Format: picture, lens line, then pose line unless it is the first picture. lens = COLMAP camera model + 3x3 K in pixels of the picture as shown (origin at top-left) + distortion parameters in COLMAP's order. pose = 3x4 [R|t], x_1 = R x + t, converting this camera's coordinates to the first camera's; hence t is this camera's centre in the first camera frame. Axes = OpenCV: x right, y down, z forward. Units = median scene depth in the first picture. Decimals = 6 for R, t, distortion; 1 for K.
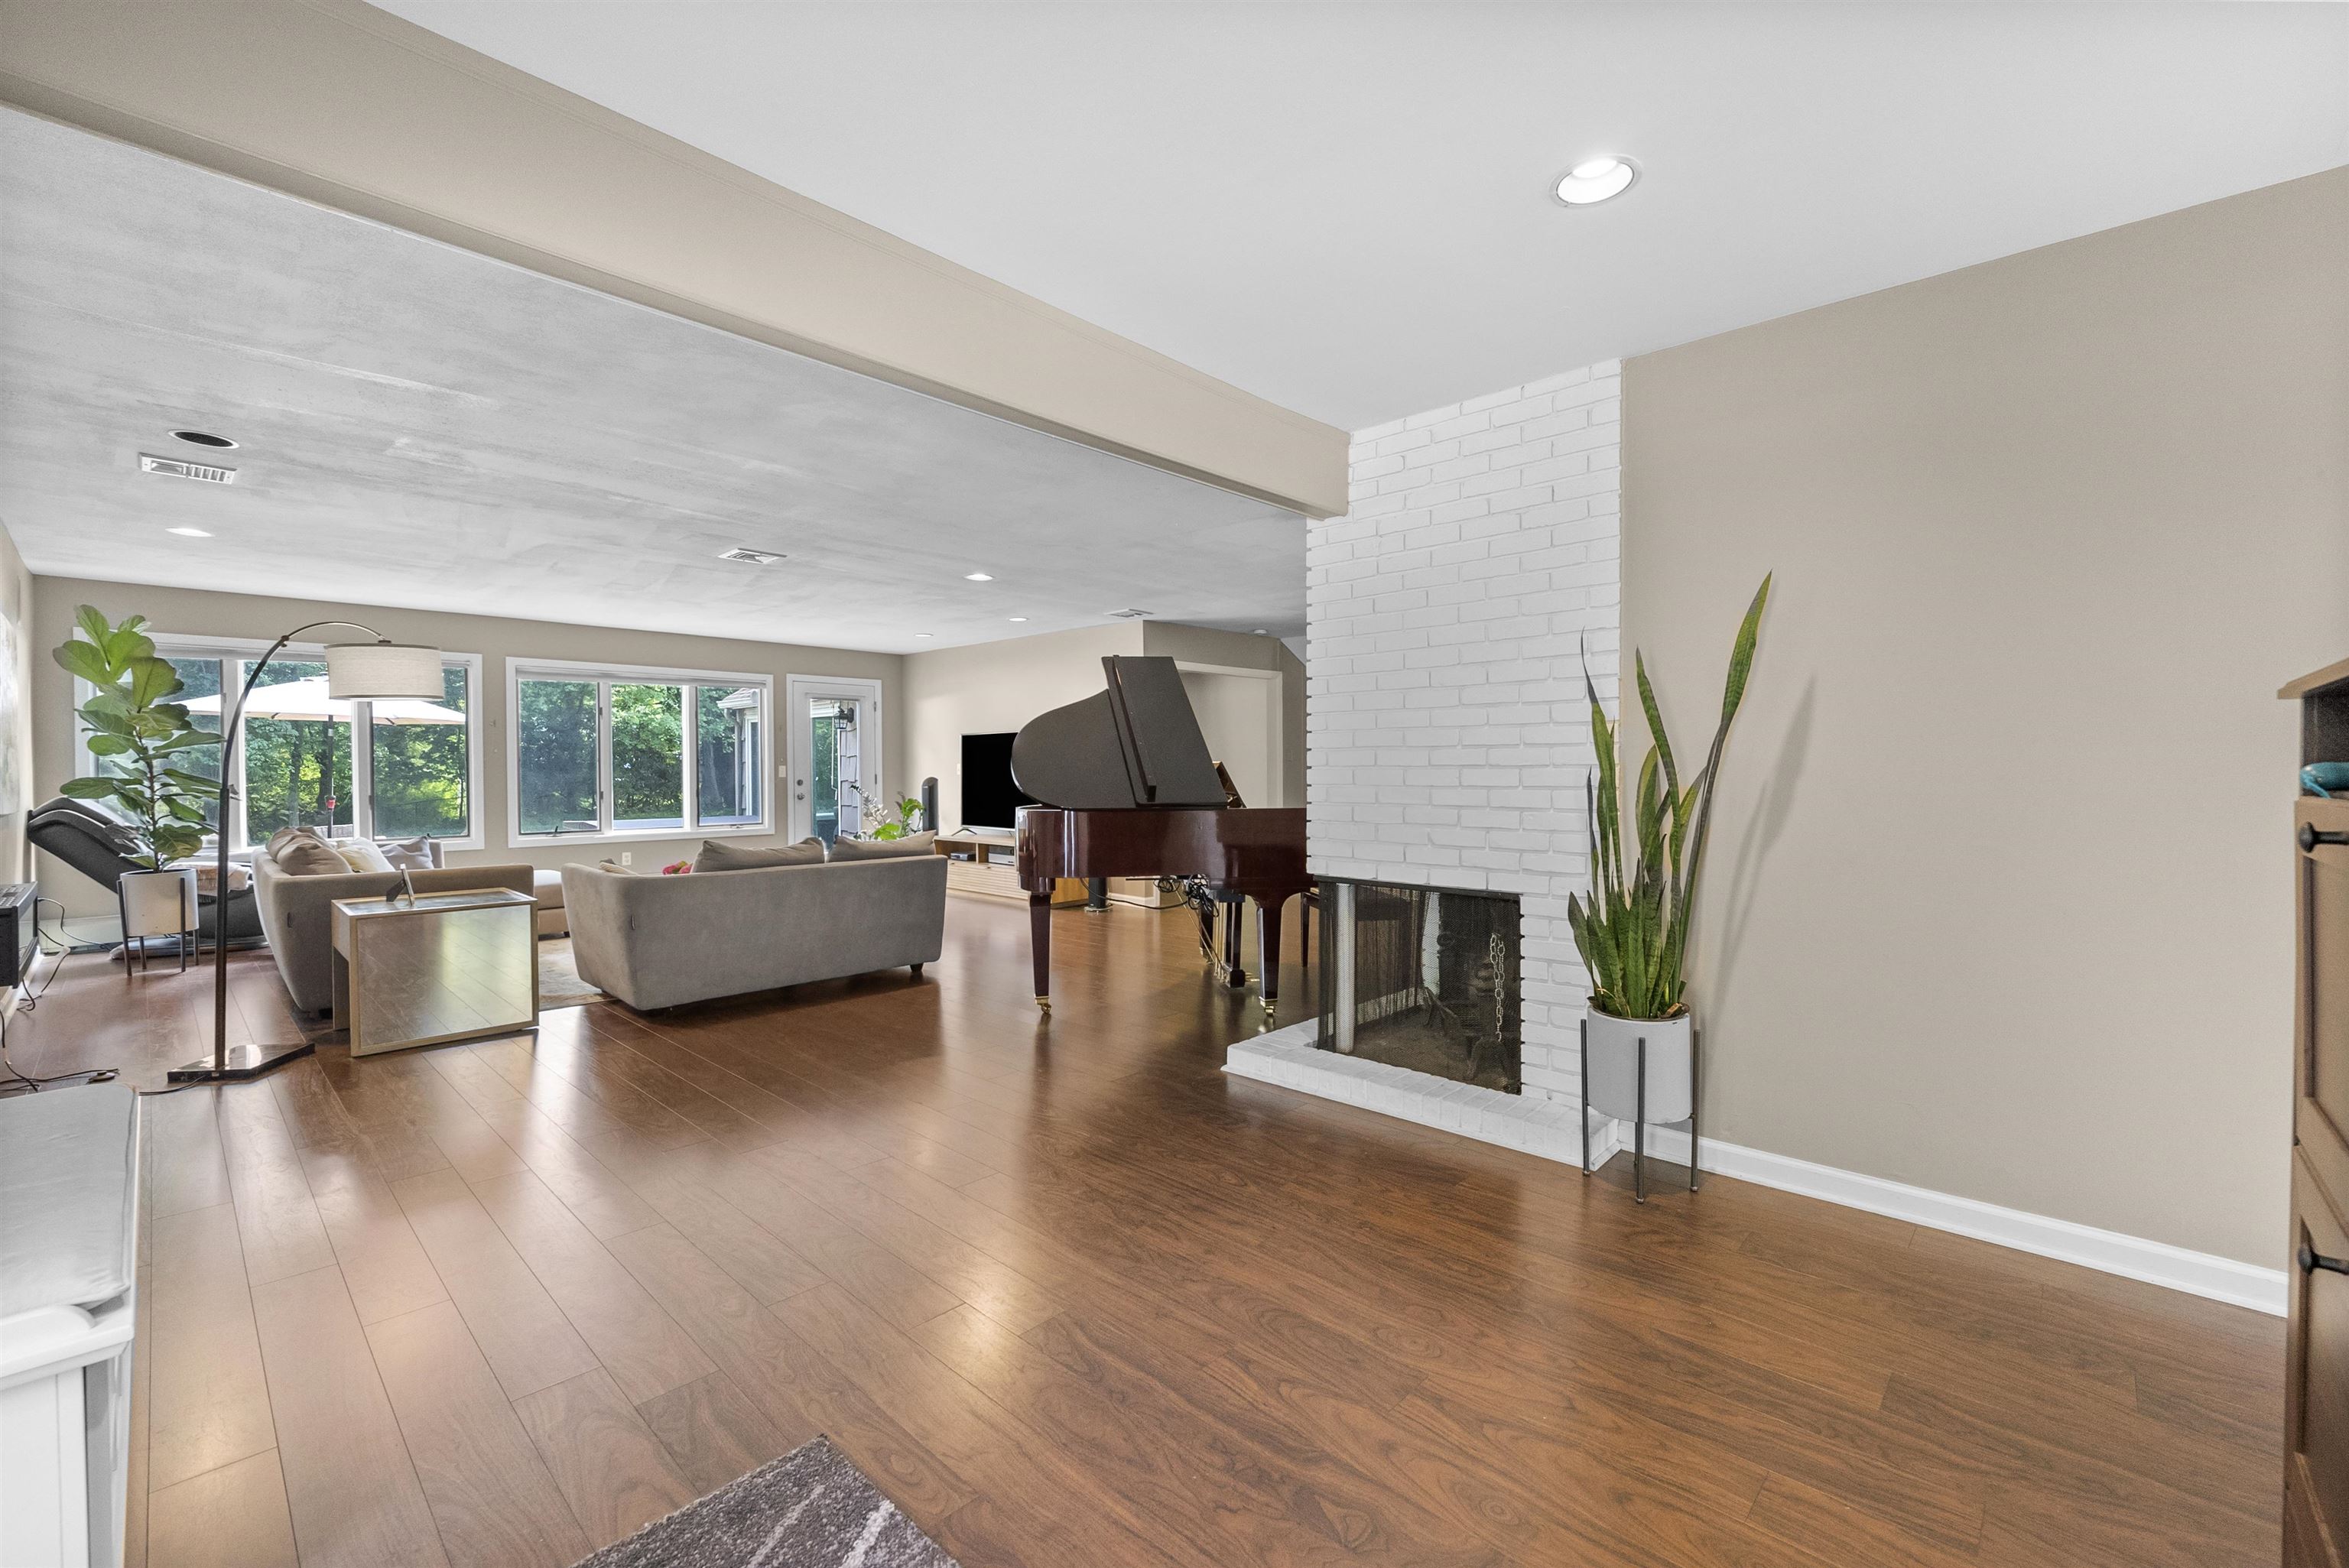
lens RADIAL K [[977.3, 0, 1179.3], [0, 977.3, 780.6], [0, 0, 1]] dist [-0.000102, -0.000881]
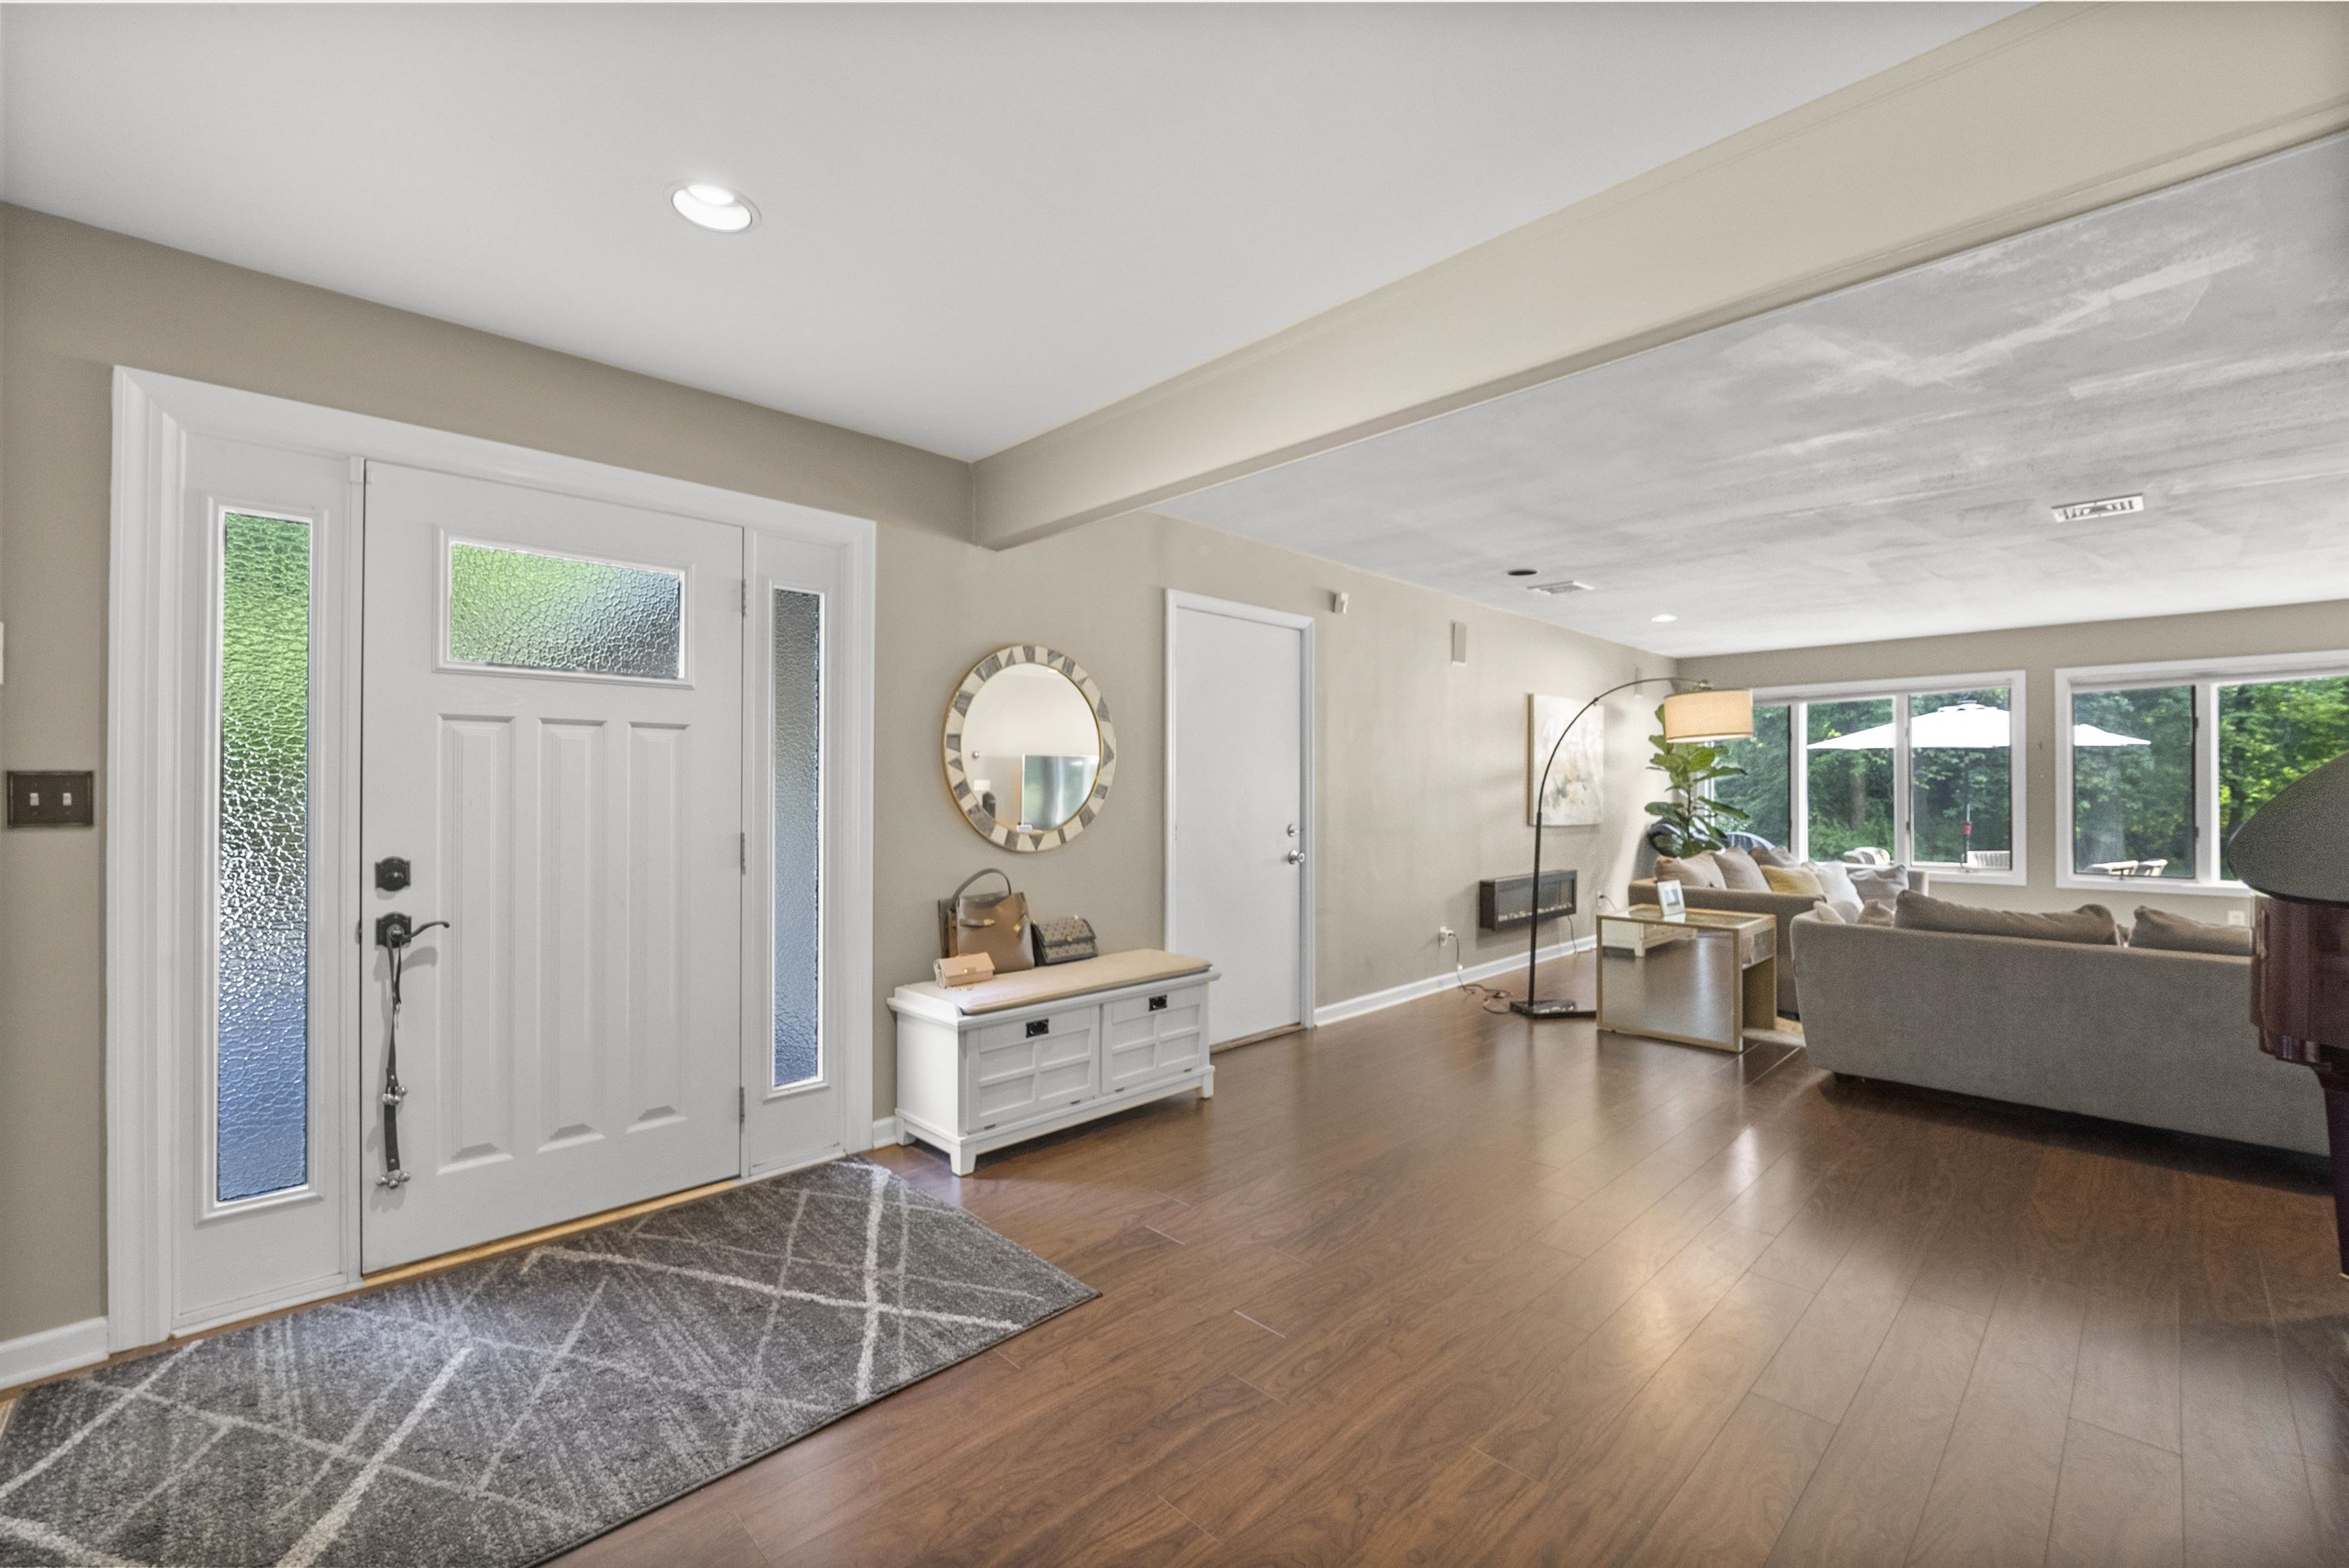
lens RADIAL K [[977.3, 0, 1173.3], [0, 977.3, 775.8], [0, 0, 1]] dist [-0.000102, -0.000881]
pose [[-0.046094, -0.012648, -0.998857, 0.353836], [-0.013730, 0.999833, -0.012027, -0.015431], [0.998843, 0.013160, -0.046260, 0.402809]]
